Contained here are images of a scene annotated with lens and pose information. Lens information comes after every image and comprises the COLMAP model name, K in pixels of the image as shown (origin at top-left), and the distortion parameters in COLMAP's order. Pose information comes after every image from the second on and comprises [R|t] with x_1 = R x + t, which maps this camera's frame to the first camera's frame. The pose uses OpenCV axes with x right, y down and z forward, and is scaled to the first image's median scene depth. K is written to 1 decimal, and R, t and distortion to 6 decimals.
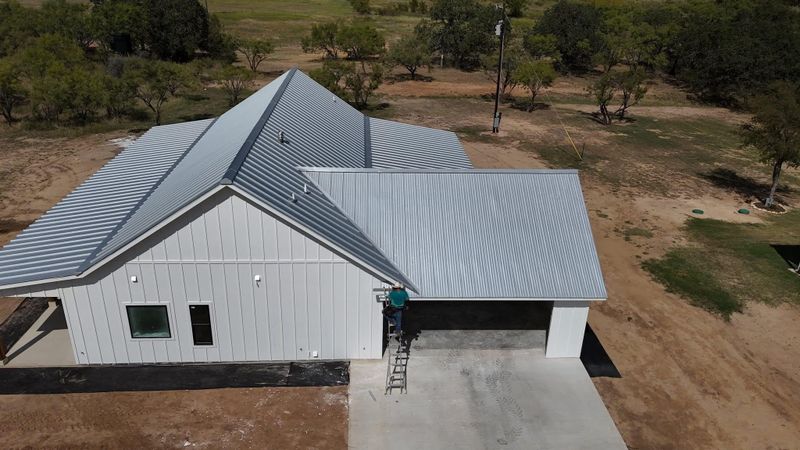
lens RADIAL K [[589.2, 0, 400.0], [0, 589.2, 225.0], [0, 0, 1]] dist [0.081631, -0.075460]
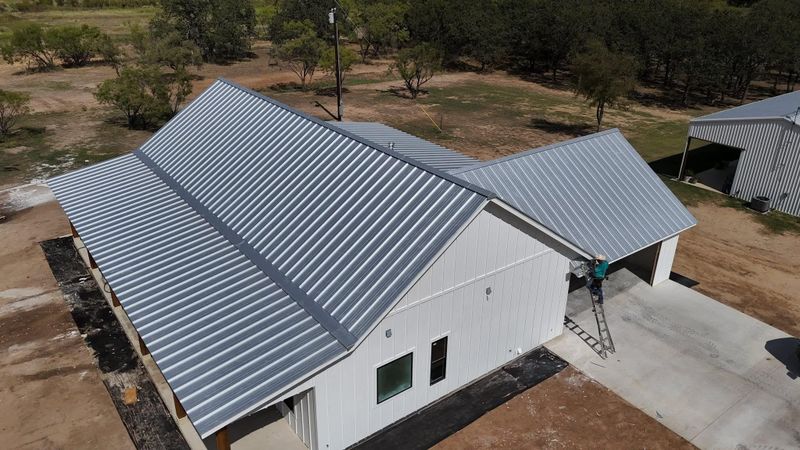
lens RADIAL K [[589.2, 0, 400.0], [0, 589.2, 225.0], [0, 0, 1]] dist [0.081631, -0.075460]
pose [[0.831984, -0.248210, 0.496180, -0.779078], [0.236342, 0.967696, 0.087789, -0.127090], [-0.501942, 0.044229, 0.863770, 0.233941]]
